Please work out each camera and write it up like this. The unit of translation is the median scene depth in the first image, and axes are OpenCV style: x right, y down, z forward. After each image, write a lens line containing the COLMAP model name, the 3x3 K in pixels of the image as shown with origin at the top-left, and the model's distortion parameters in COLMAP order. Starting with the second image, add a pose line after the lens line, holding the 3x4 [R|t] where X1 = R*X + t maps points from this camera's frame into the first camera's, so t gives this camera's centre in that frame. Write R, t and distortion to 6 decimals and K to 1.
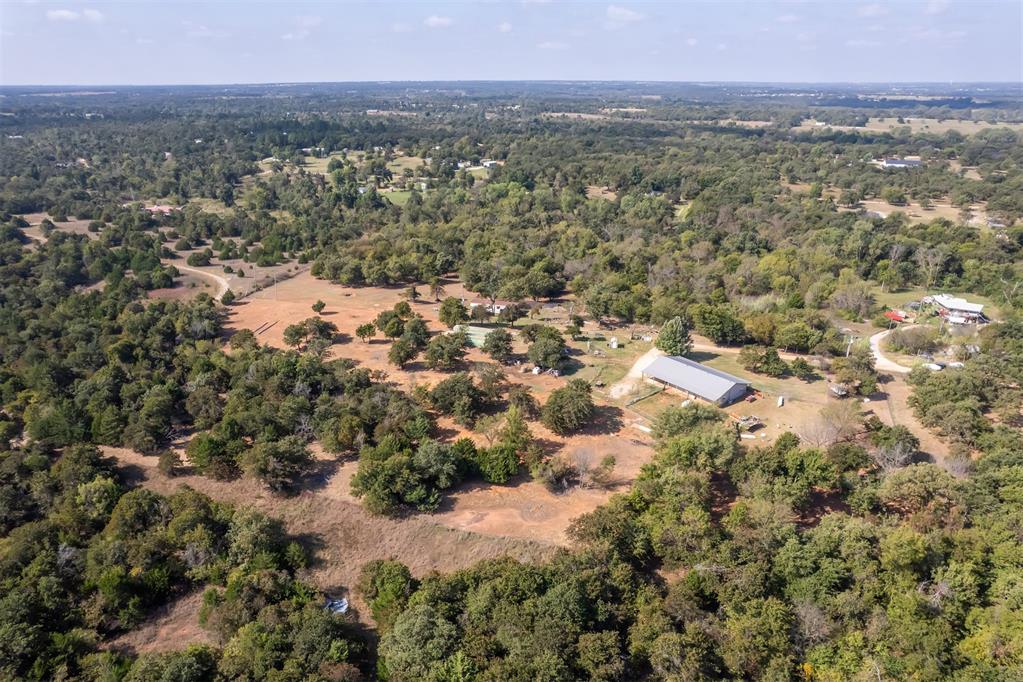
lens RADIAL K [[678.8, 0, 515.0], [0, 678.8, 342.7], [0, 0, 1]] dist [-0.088551, 0.084960]
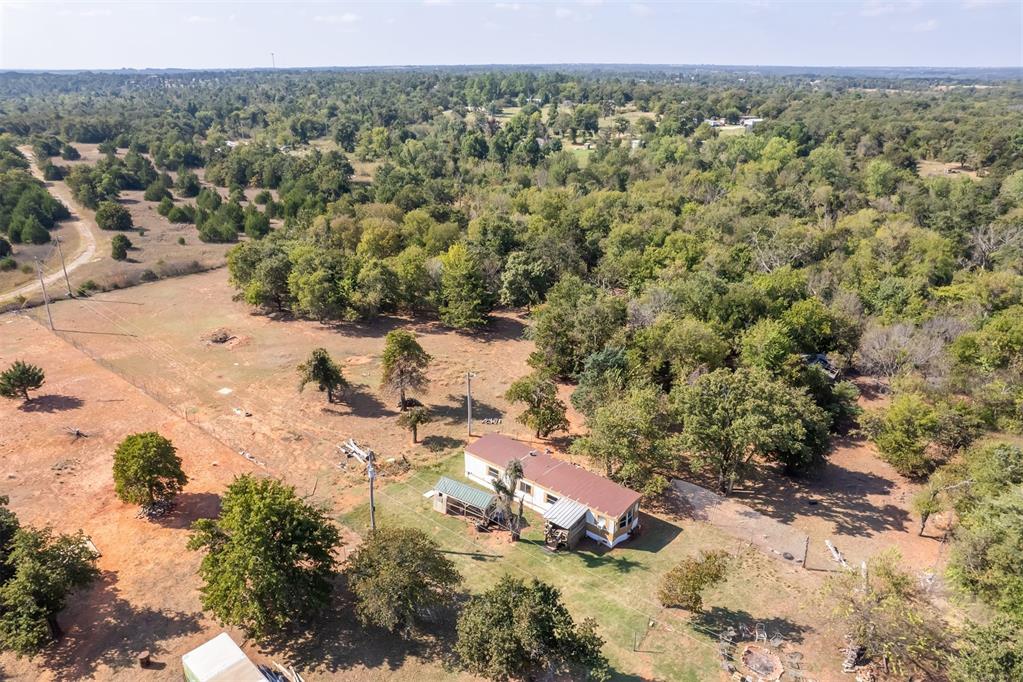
lens RADIAL K [[678.8, 0, 515.0], [0, 678.8, 342.7], [0, 0, 1]] dist [-0.088551, 0.084960]
pose [[0.919230, 0.153016, -0.362770, 0.034392], [-0.146589, 0.988157, 0.045358, -0.091092], [0.365414, 0.011483, 0.930774, 0.588660]]
